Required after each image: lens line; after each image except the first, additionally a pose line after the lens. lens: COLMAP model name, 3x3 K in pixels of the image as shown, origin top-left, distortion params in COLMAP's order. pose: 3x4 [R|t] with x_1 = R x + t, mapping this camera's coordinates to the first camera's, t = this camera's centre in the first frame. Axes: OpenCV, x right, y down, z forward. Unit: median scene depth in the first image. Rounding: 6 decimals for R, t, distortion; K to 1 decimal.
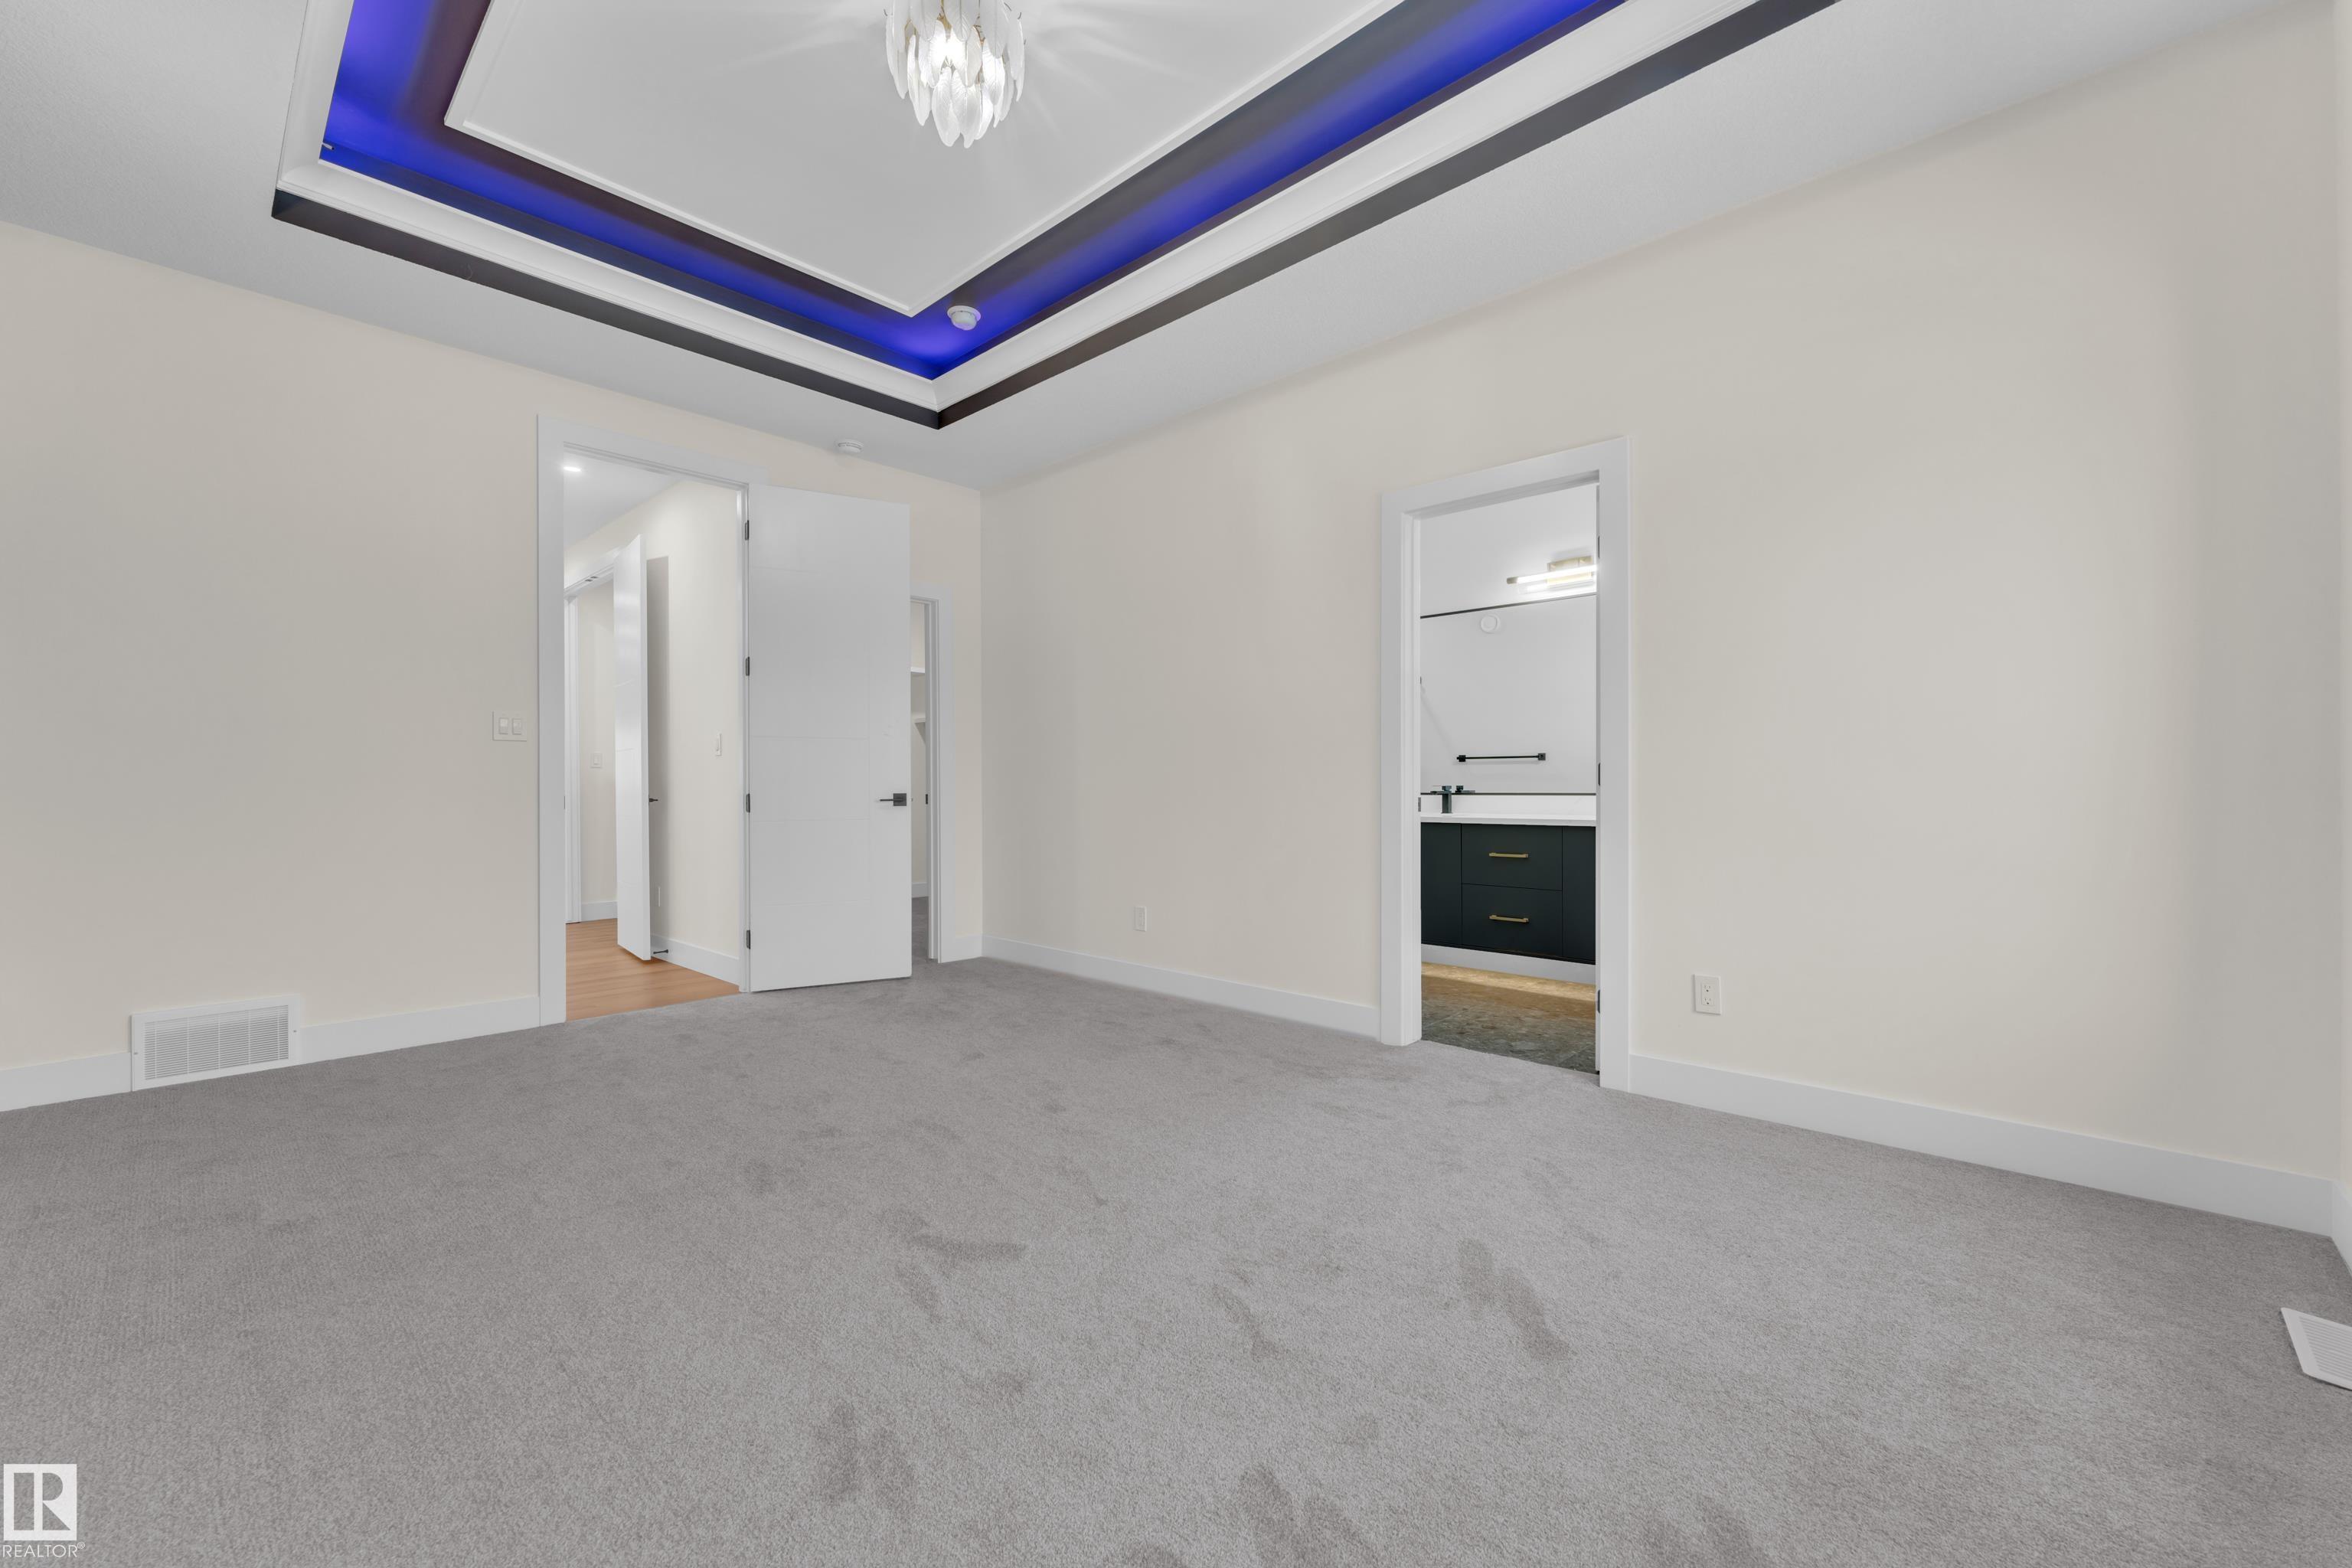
lens RADIAL K [[942.2, 0, 1171.4], [0, 942.2, 789.6], [0, 0, 1]] dist [0.000831, 0.000084]
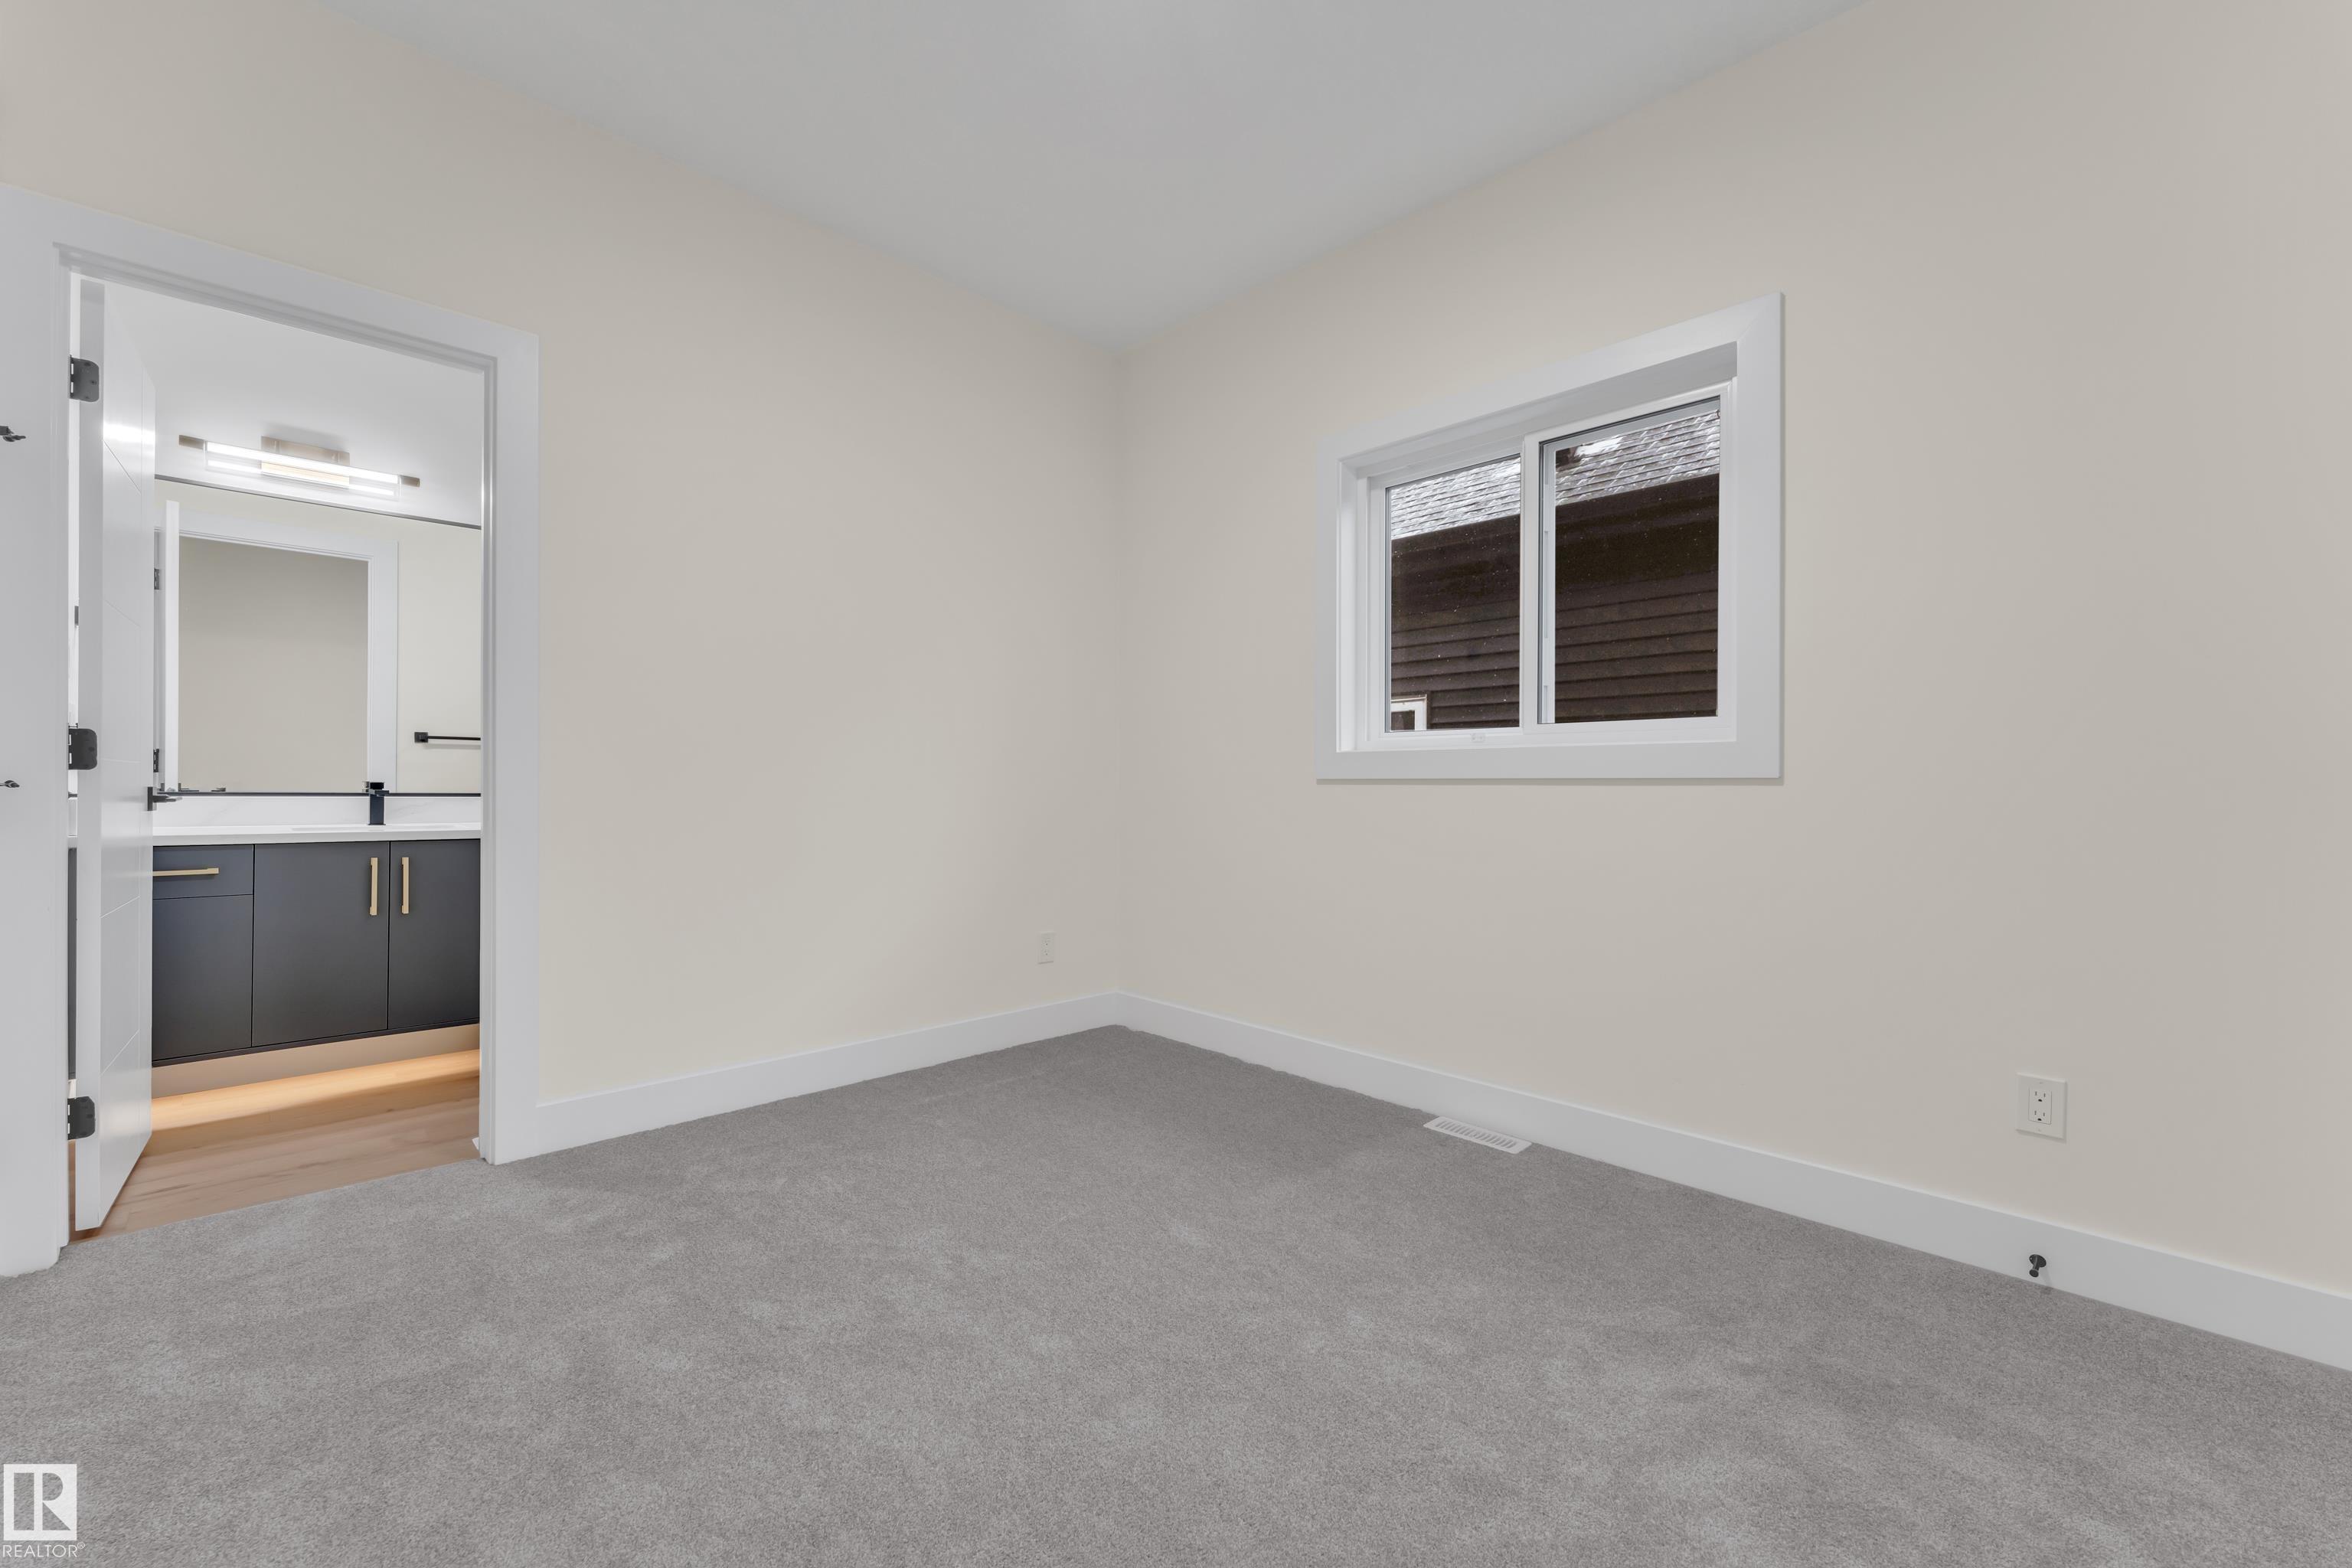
lens RADIAL K [[942.2, 0, 1171.4], [0, 942.2, 789.6], [0, 0, 1]] dist [0.000831, 0.000084]
pose [[0.040191, 0.001613, 0.999191, -0.269328], [-0.002139, 0.999997, -0.001528, 0.001561], [-0.999190, -0.002076, 0.040194, 0.425479]]
